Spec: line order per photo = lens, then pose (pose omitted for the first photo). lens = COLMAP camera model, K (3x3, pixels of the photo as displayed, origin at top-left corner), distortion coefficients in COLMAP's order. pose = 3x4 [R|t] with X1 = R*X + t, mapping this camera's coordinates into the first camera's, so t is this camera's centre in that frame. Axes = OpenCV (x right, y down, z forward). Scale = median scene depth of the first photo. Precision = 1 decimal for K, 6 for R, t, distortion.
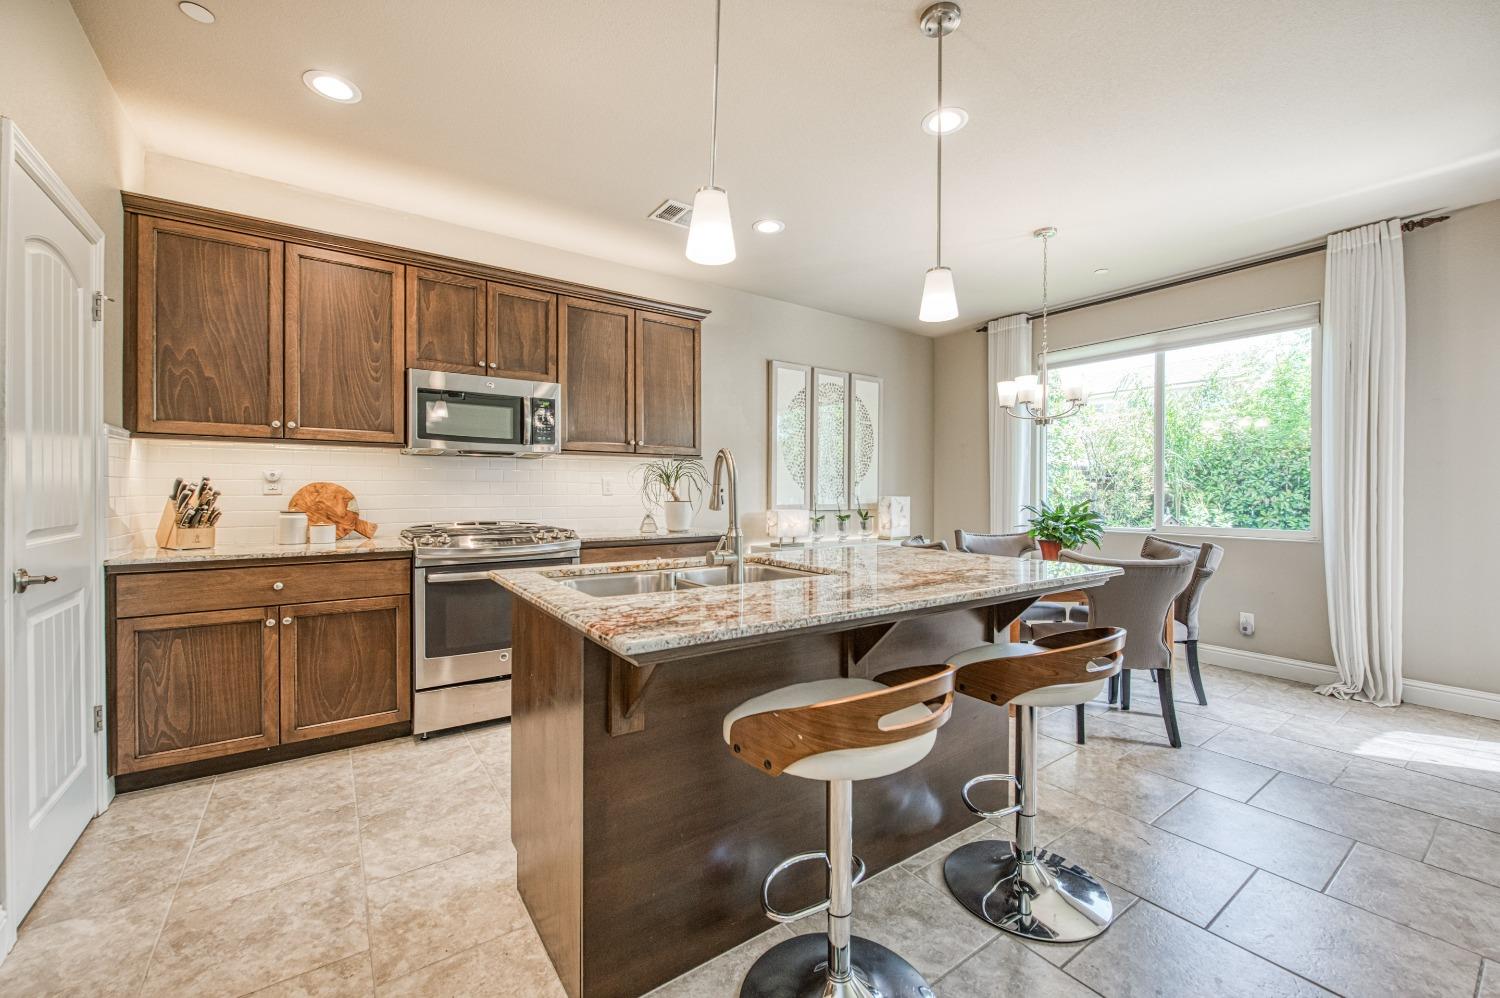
lens RADIAL K [[591.2, 0, 760.0], [0, 591.2, 497.2], [0, 0, 1]] dist [-0.013563, -0.000403]
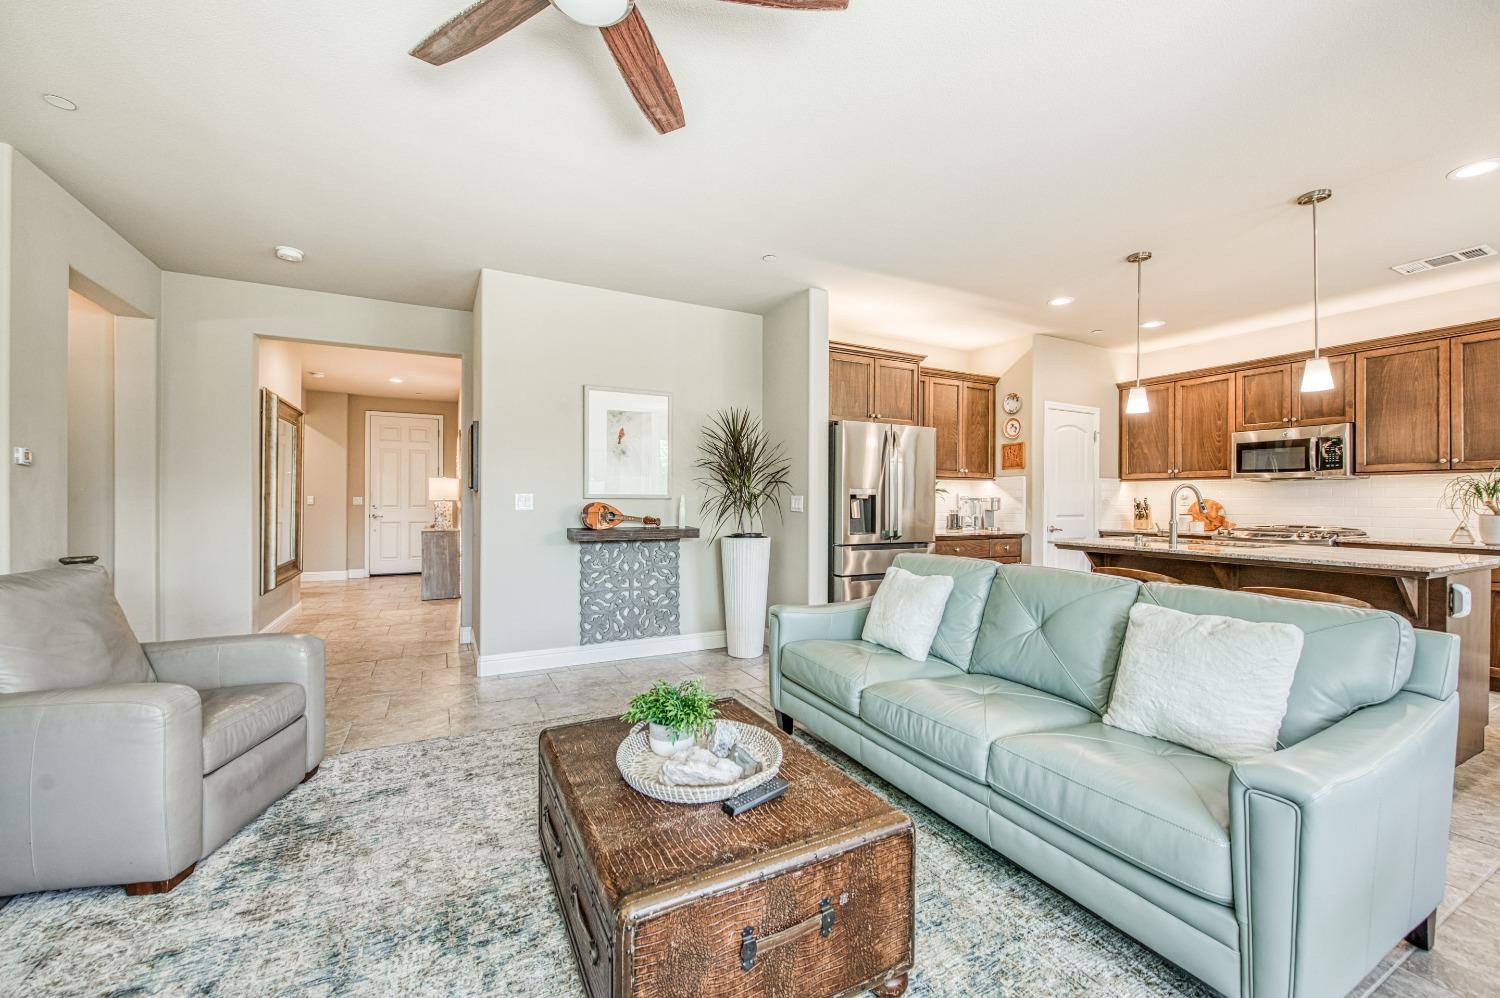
lens RADIAL K [[591.2, 0, 727.6], [0, 591.2, 500.5], [0, 0, 1]] dist [-0.013563, -0.000403]
pose [[-0.186337, -0.002569, -0.982482, 1.239727], [-0.012777, 0.999918, -0.000191, -0.001338], [0.982403, 0.012518, -0.186355, -0.120563]]
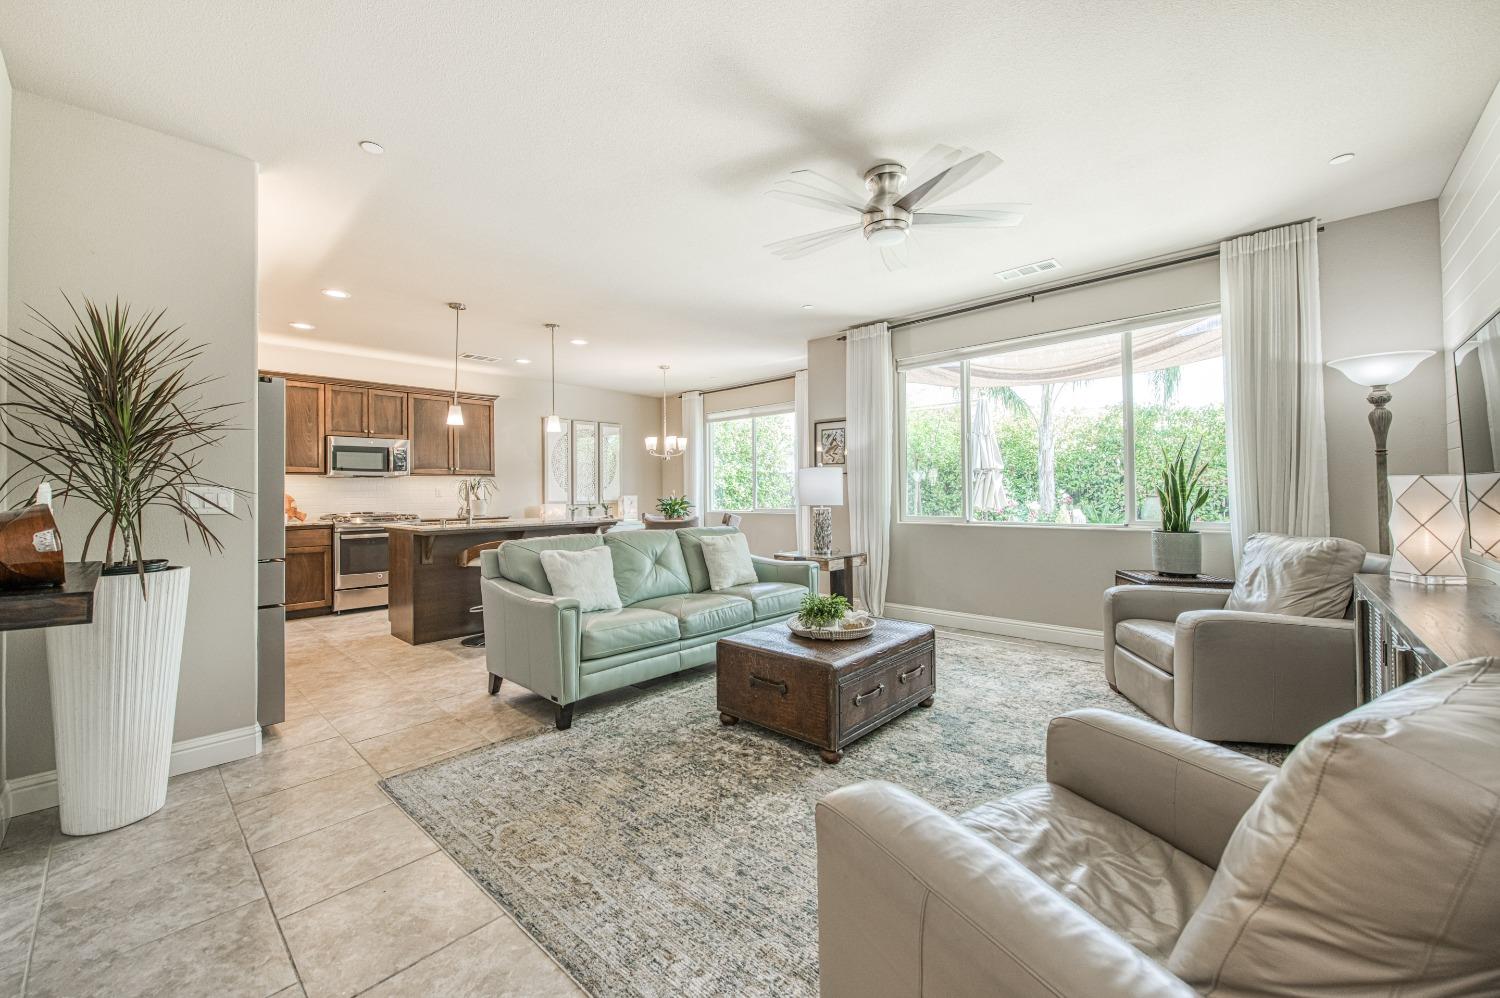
lens RADIAL K [[591.2, 0, 762.1], [0, 591.2, 486.5], [0, 0, 1]] dist [-0.013563, -0.000403]
pose [[0.977657, -0.011611, 0.209886, 0.405293], [0.015249, 0.999760, -0.015719, 0.010286], [-0.209653, 0.018568, 0.977600, -1.183162]]
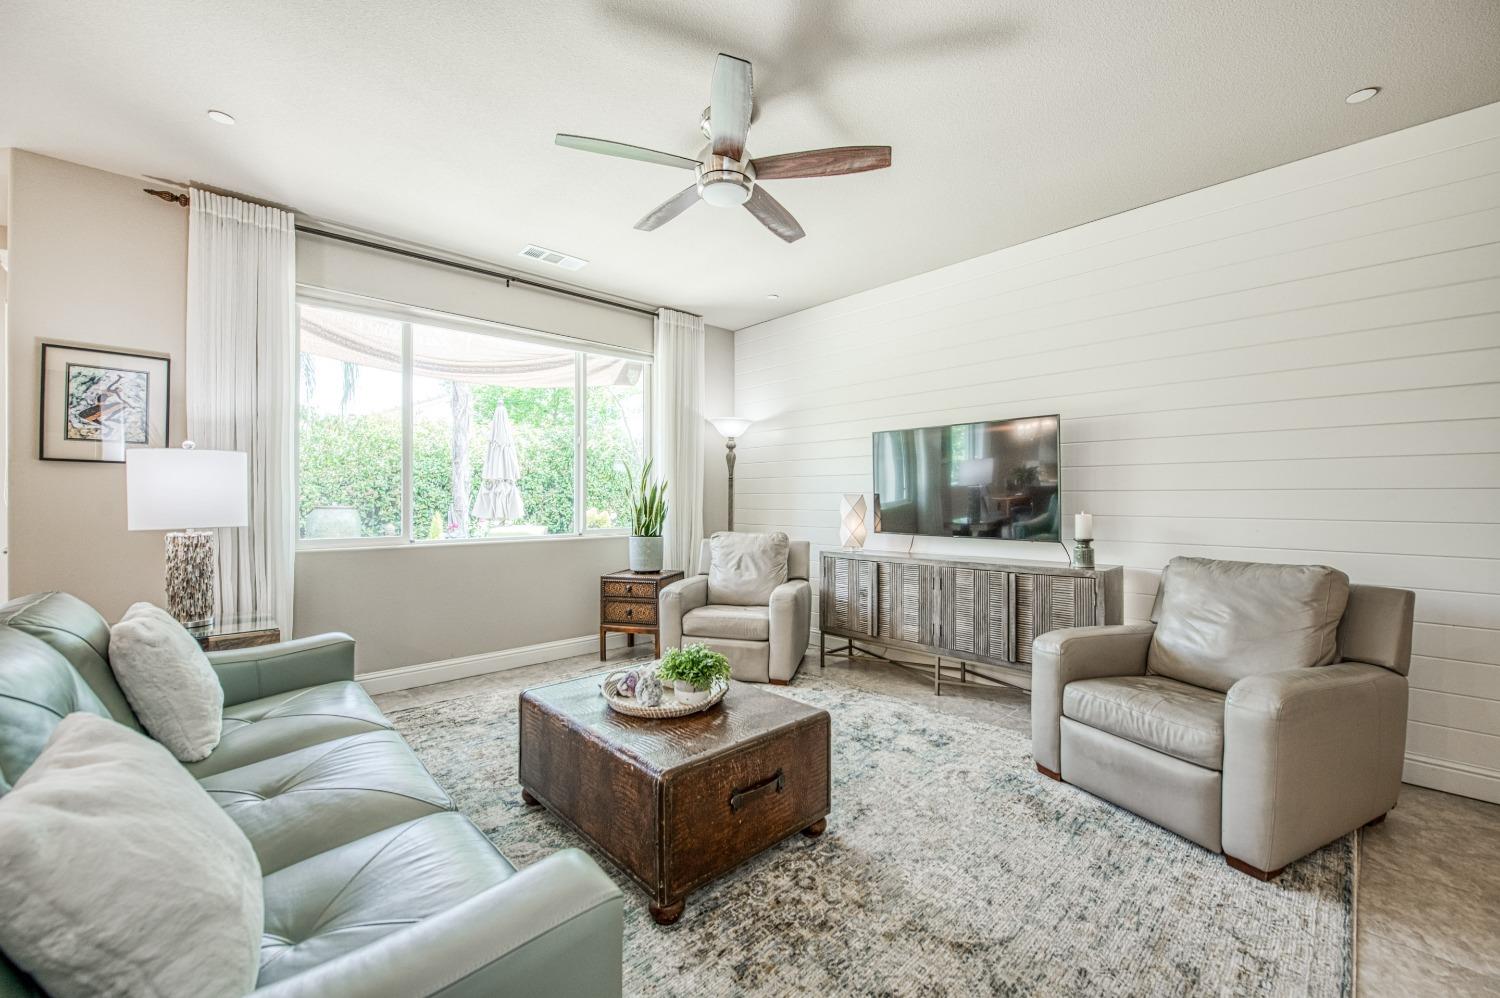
lens RADIAL K [[591.2, 0, 751.6], [0, 591.2, 500.8], [0, 0, 1]] dist [-0.013563, -0.000403]
pose [[-0.125300, -0.006039, 0.992101, 0.031429], [0.003538, 0.999972, 0.006534, 0.000813], [-0.992113, 0.004329, -0.125275, -0.277337]]
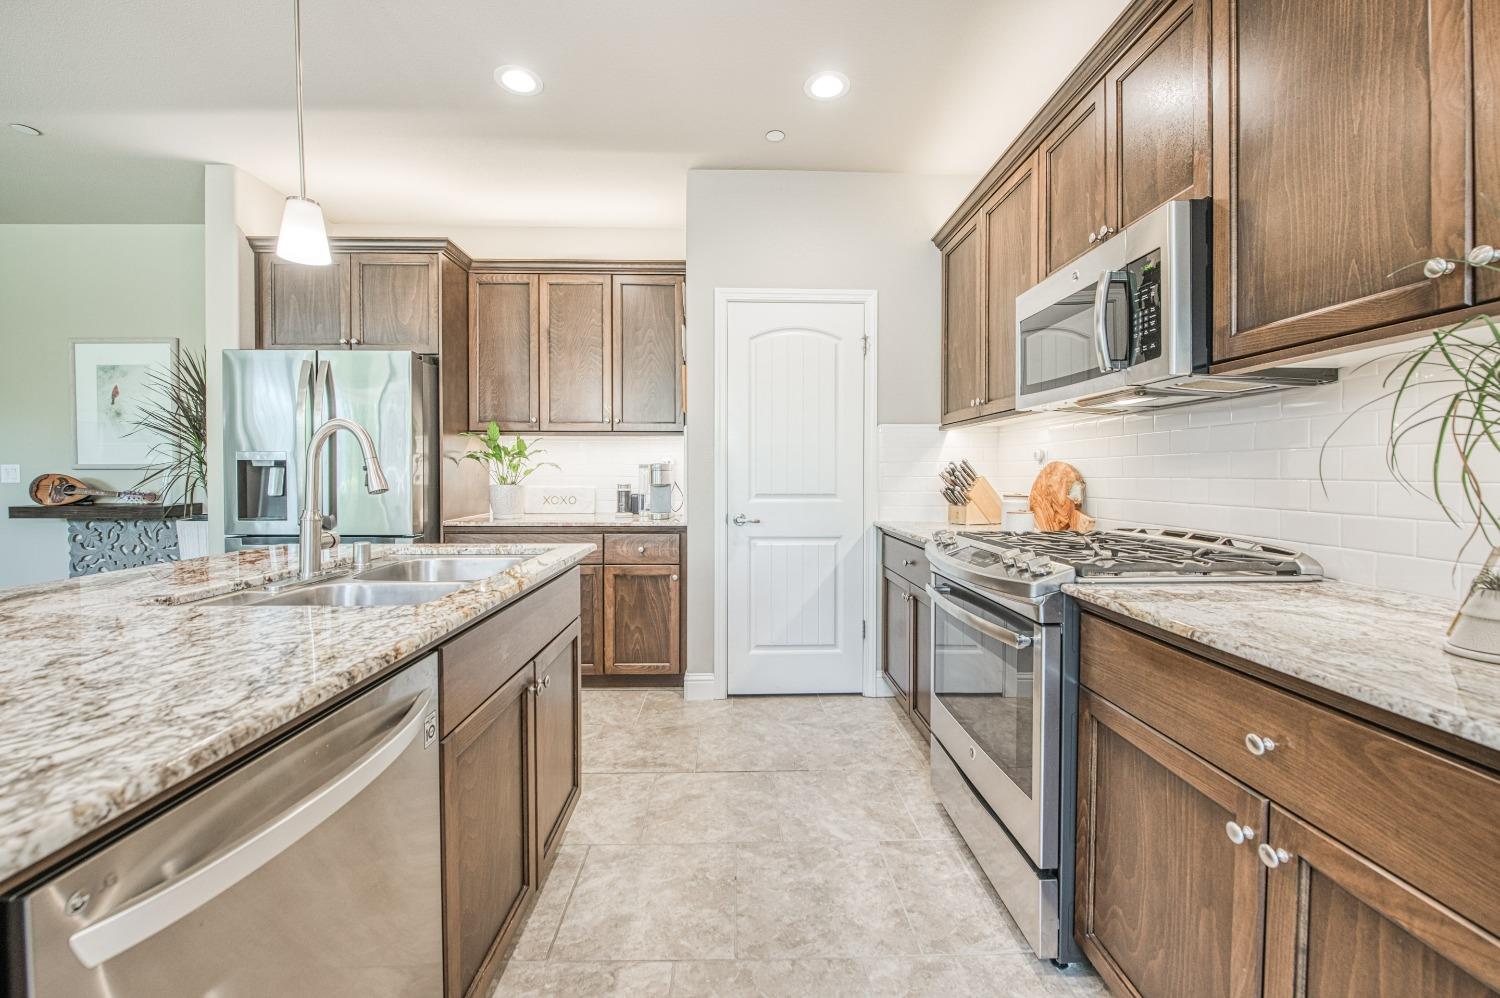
lens RADIAL K [[591.2, 0, 735.6], [0, 591.2, 483.4], [0, 0, 1]] dist [-0.013563, -0.000403]
pose [[-0.578492, 0.013631, -0.815574, 0.159179], [-0.007089, 0.999739, 0.021737, -0.009079], [0.815657, 0.018356, -0.578244, 1.031481]]
